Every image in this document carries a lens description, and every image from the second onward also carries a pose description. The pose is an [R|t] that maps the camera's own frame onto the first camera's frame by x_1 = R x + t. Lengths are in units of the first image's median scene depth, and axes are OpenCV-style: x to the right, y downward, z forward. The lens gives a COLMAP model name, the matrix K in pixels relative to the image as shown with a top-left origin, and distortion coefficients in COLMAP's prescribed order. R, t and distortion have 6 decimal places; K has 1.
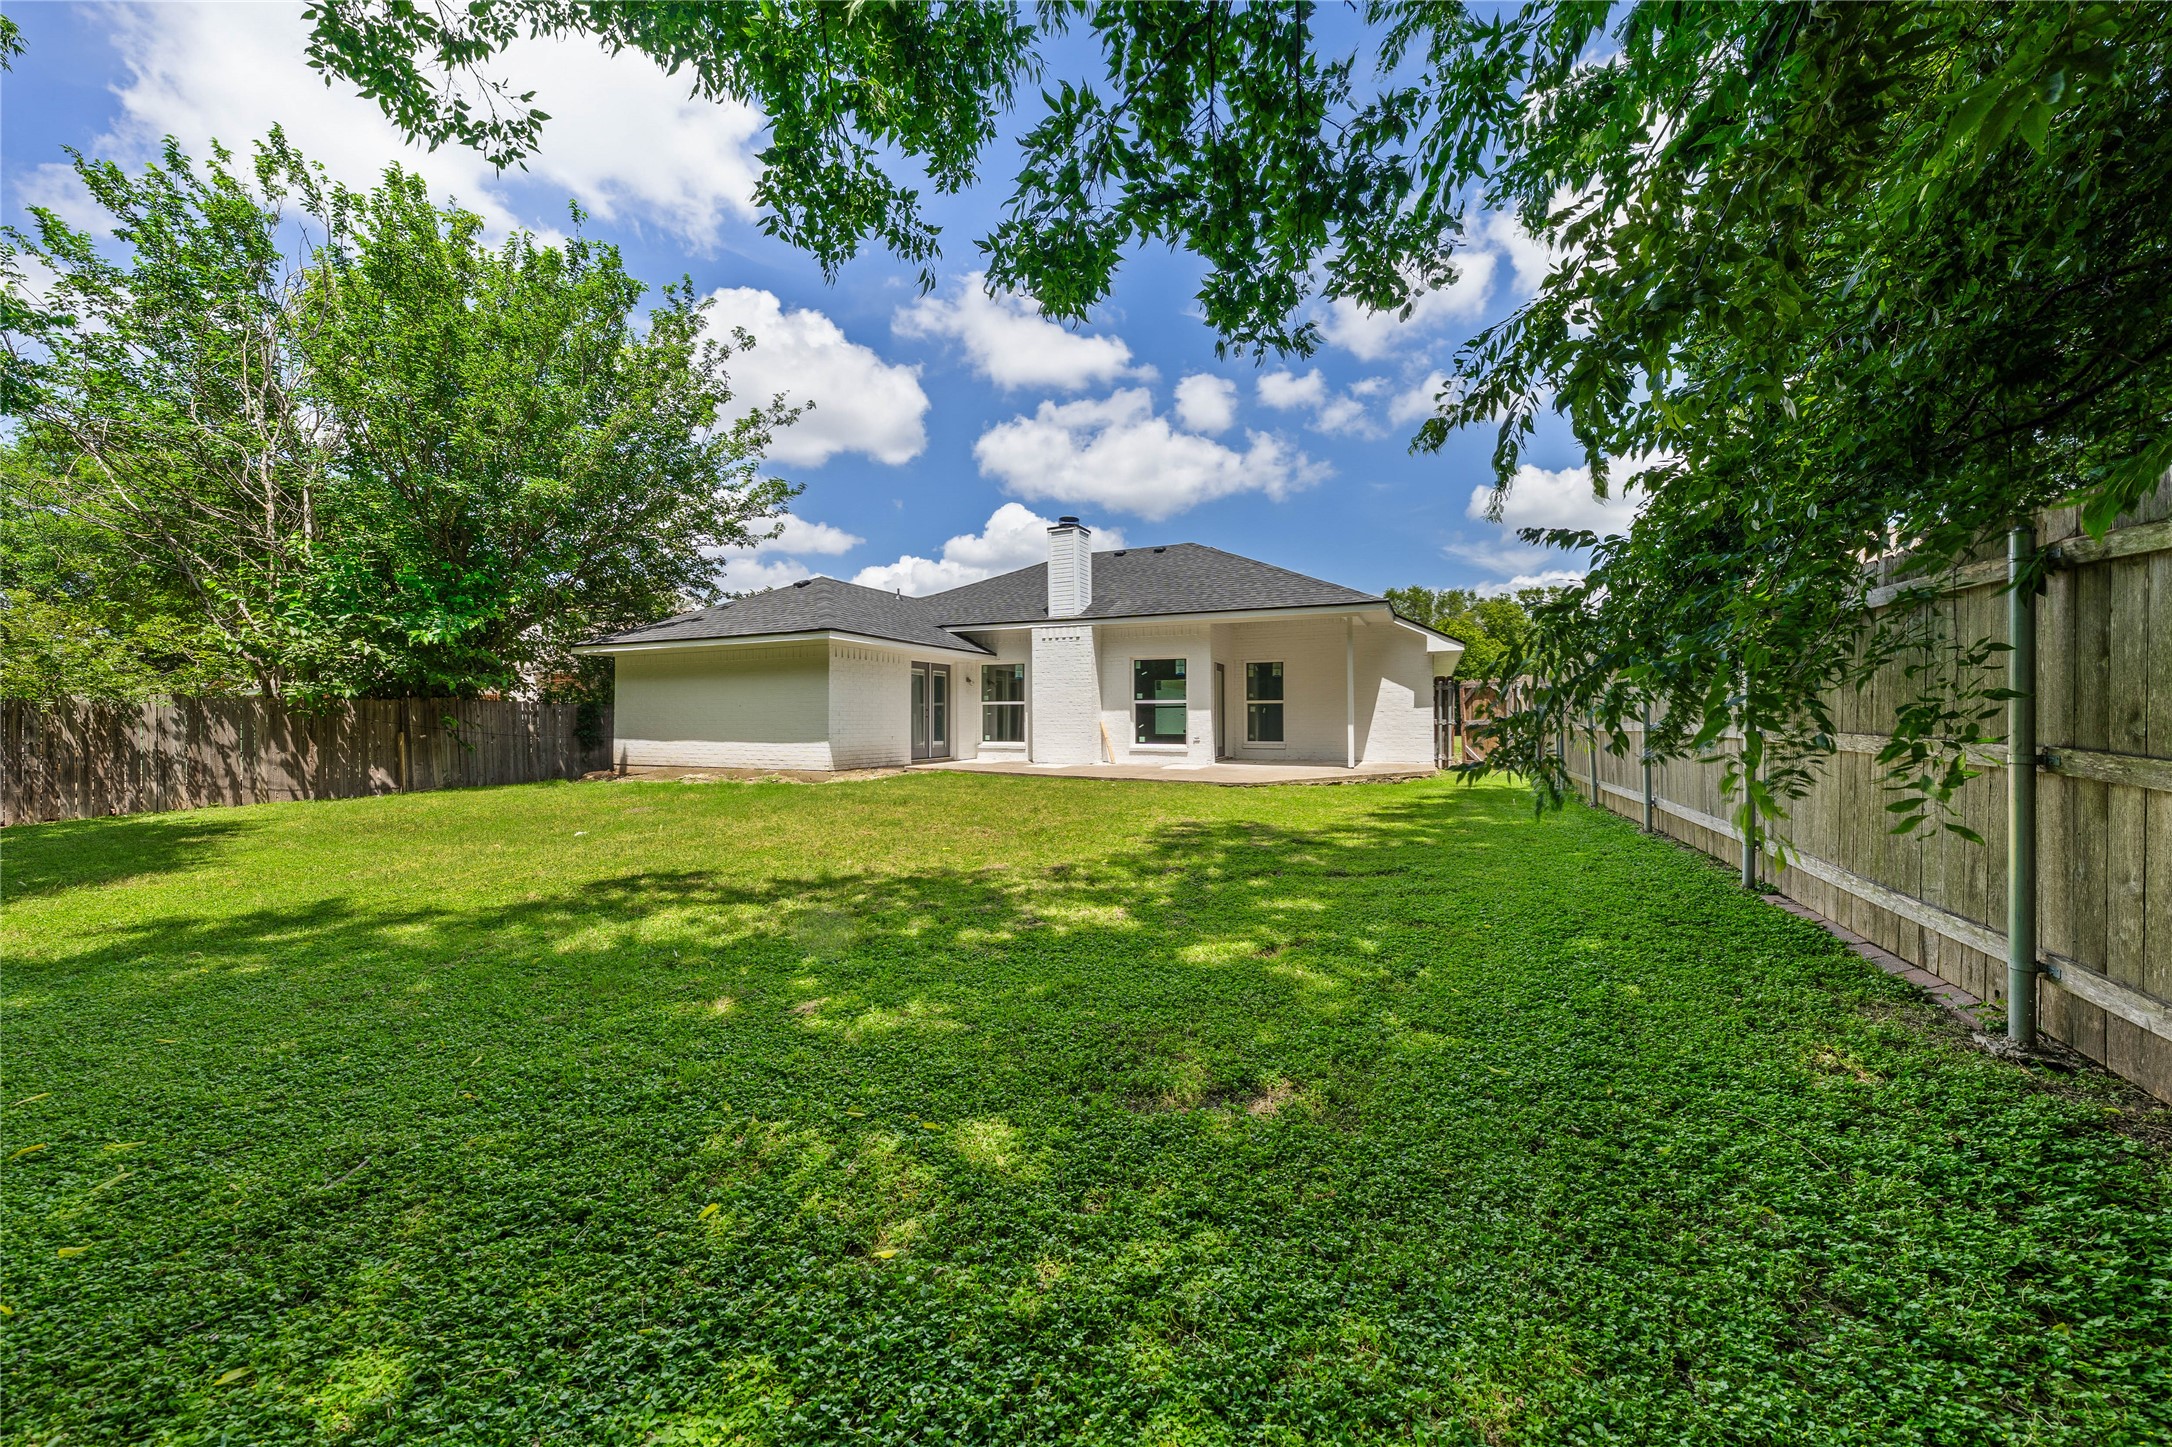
lens RADIAL K [[745.3, 0, 1089.3], [0, 745.3, 722.7], [0, 0, 1]] dist [-0.002771, 0.000406]
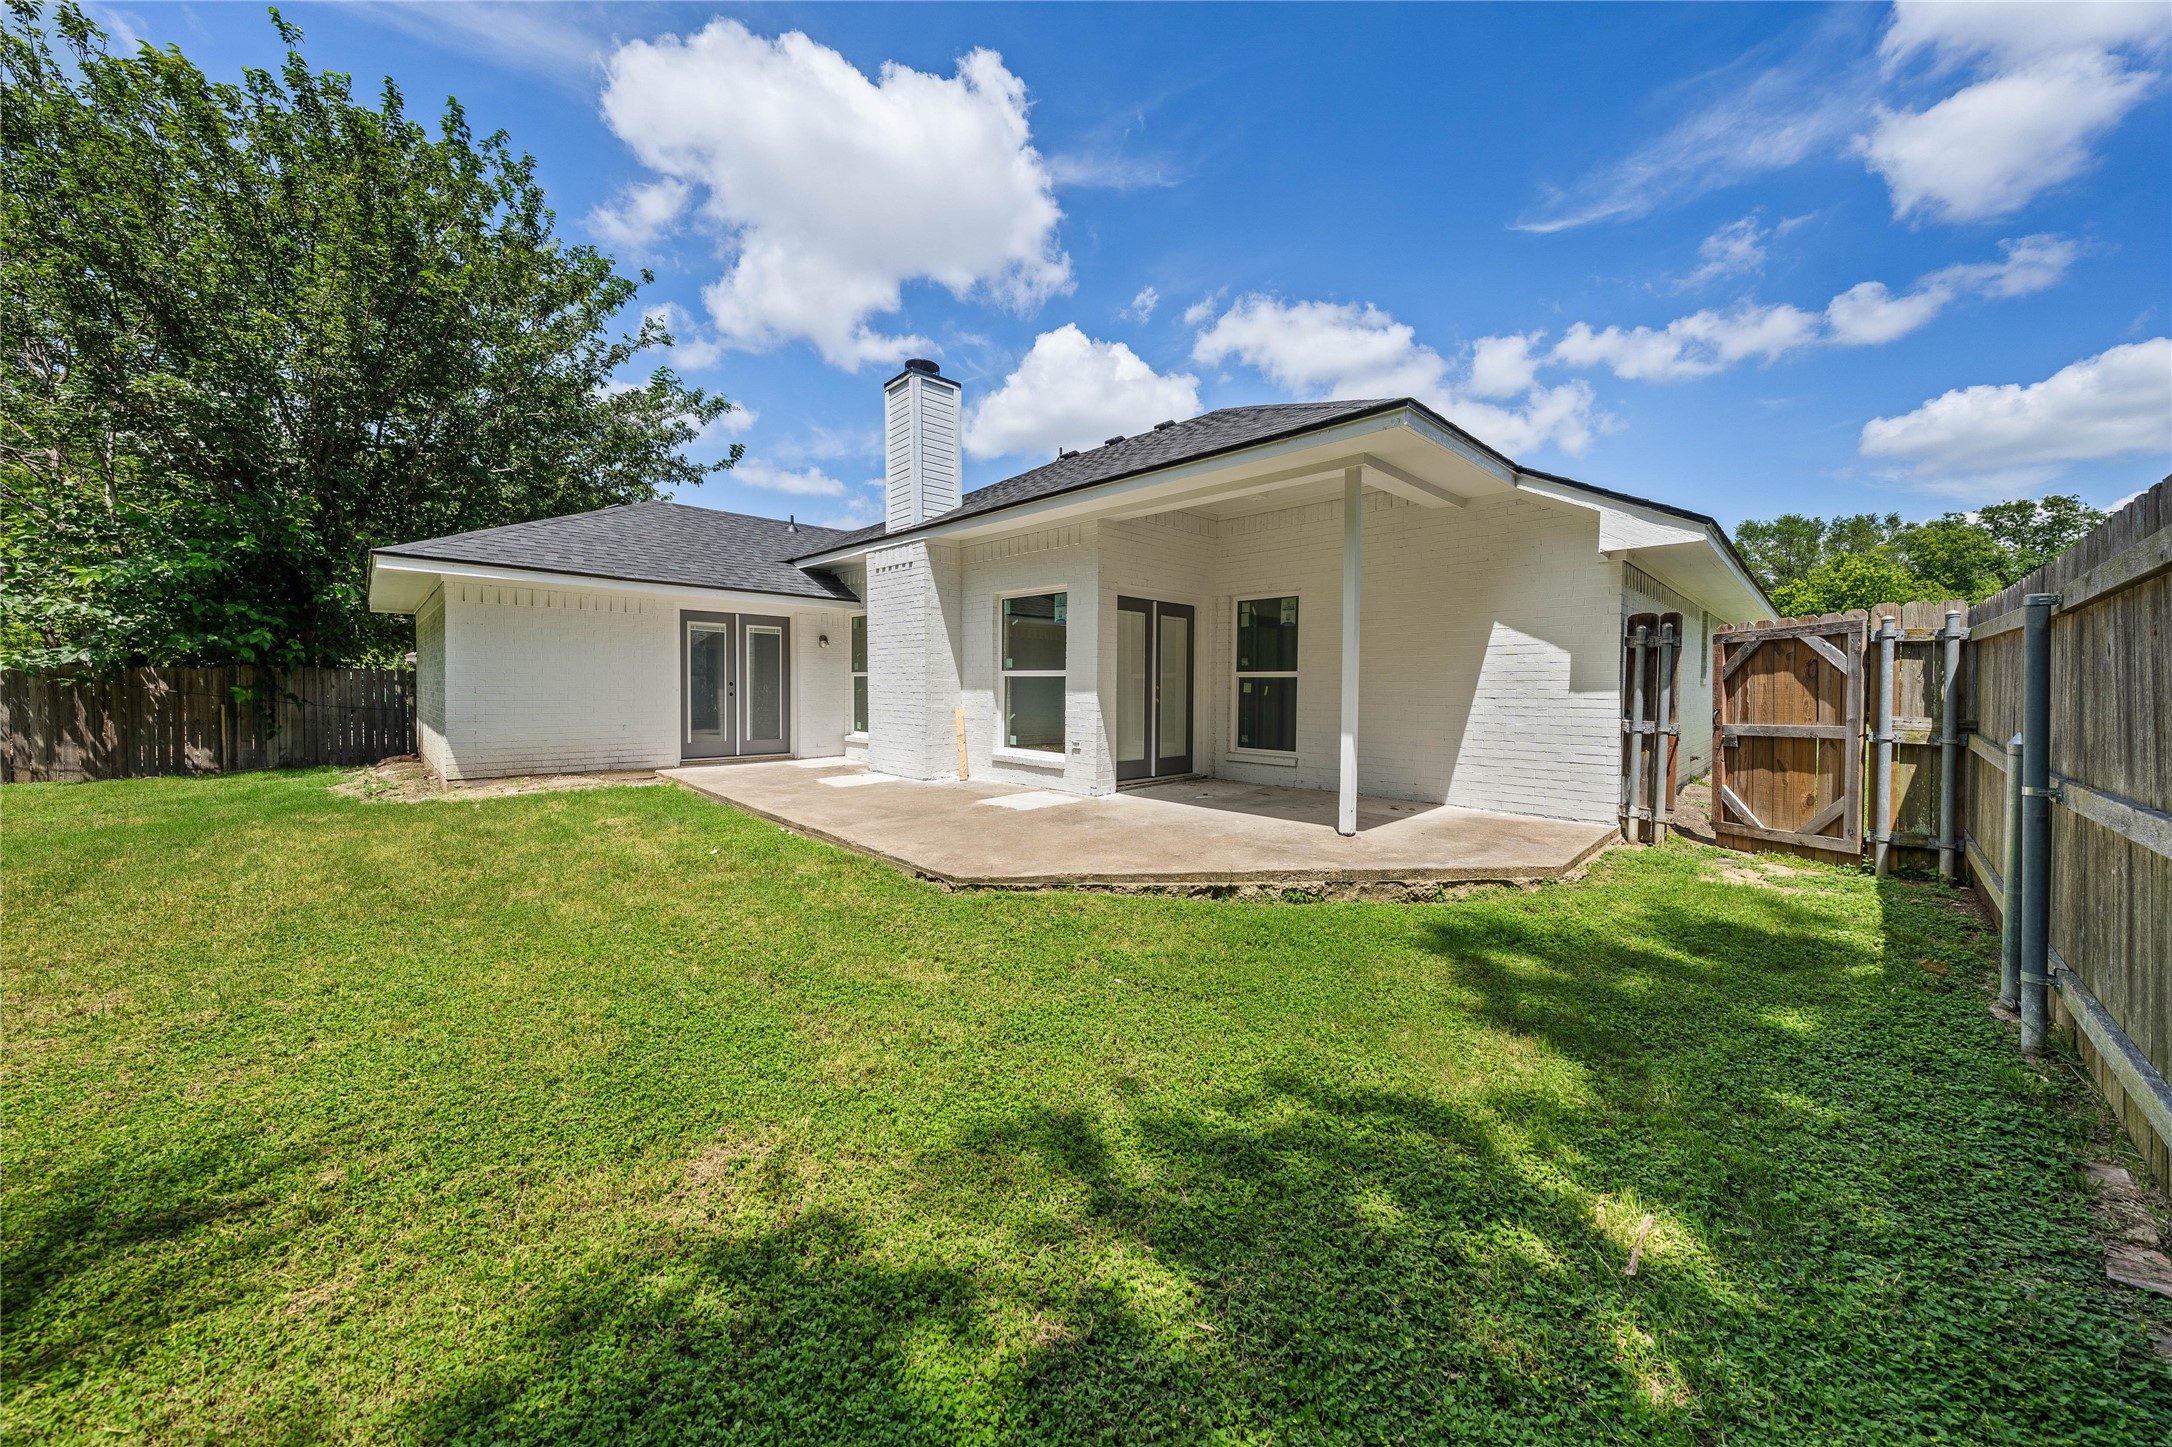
lens RADIAL K [[745.3, 0, 1085.1], [0, 745.3, 723.7], [0, 0, 1]] dist [-0.002771, 0.000406]
pose [[0.937809, 0.027587, -0.346054, 0.320670], [-0.013214, 0.998952, 0.043825, -0.016044], [0.346900, -0.036527, 0.937191, 0.499616]]
